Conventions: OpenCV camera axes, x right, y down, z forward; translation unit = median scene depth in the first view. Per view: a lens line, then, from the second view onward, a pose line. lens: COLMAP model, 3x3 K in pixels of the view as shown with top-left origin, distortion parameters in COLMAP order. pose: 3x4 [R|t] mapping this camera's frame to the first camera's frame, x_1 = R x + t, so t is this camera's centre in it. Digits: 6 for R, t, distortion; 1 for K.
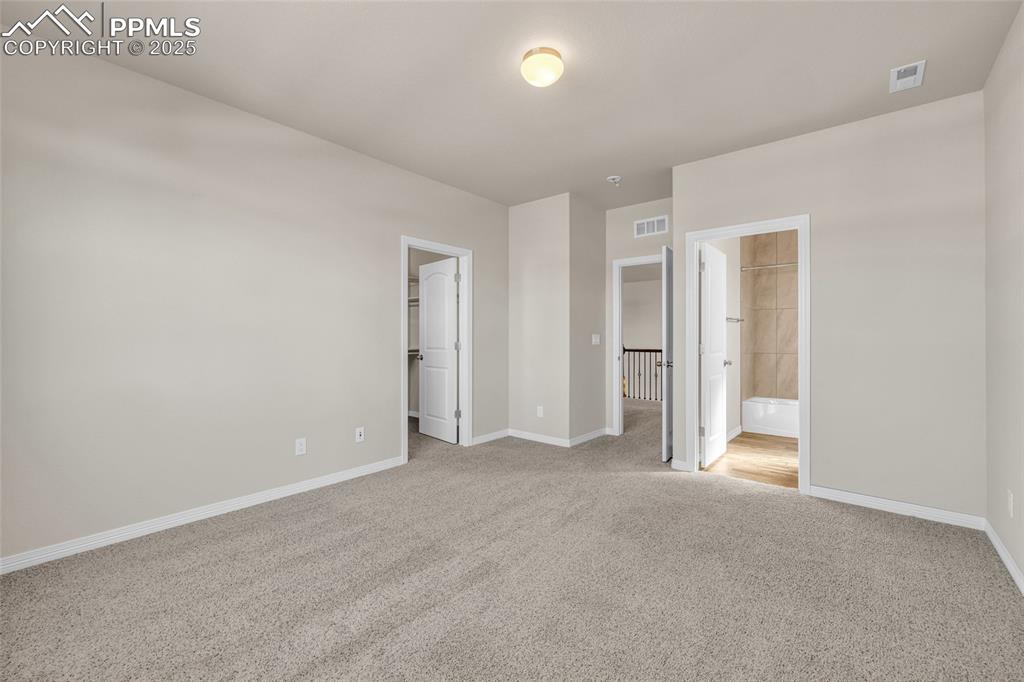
lens RADIAL K [[429.6, 0, 514.2], [0, 429.6, 337.5], [0, 0, 1]] dist [0.000114, 0.000840]
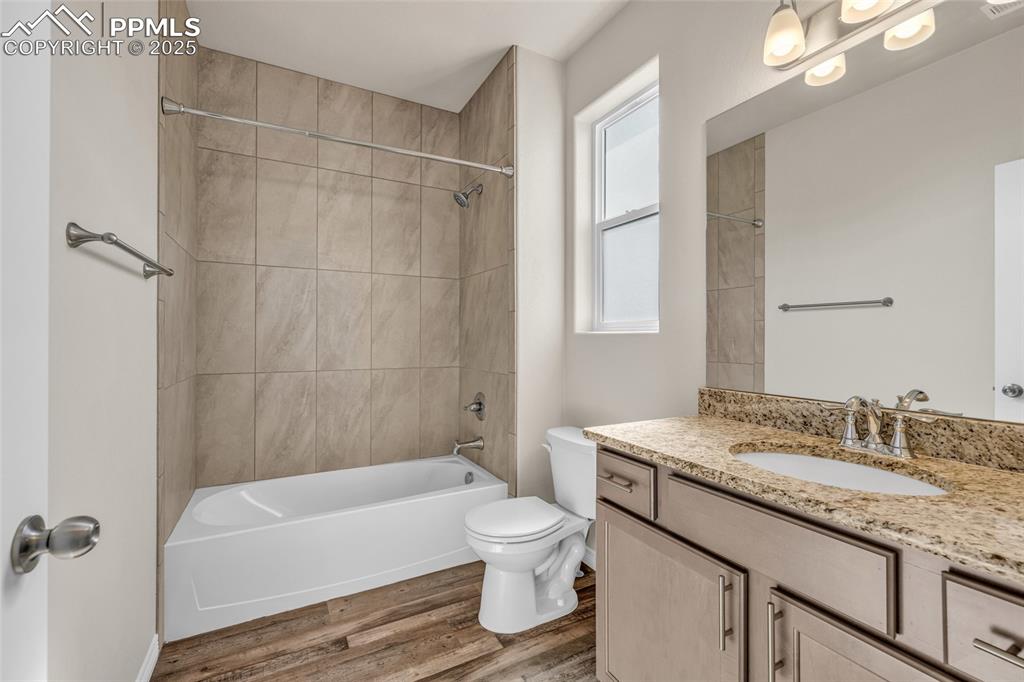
lens RADIAL K [[429.6, 0, 511.8], [0, 429.6, 336.8], [0, 0, 1]] dist [0.000114, 0.000840]
pose [[0.370813, 0.004140, 0.928698, 0.318483], [-0.002567, 0.999991, -0.003433, 0.003551], [-0.928704, -0.001111, 0.370820, 0.617817]]
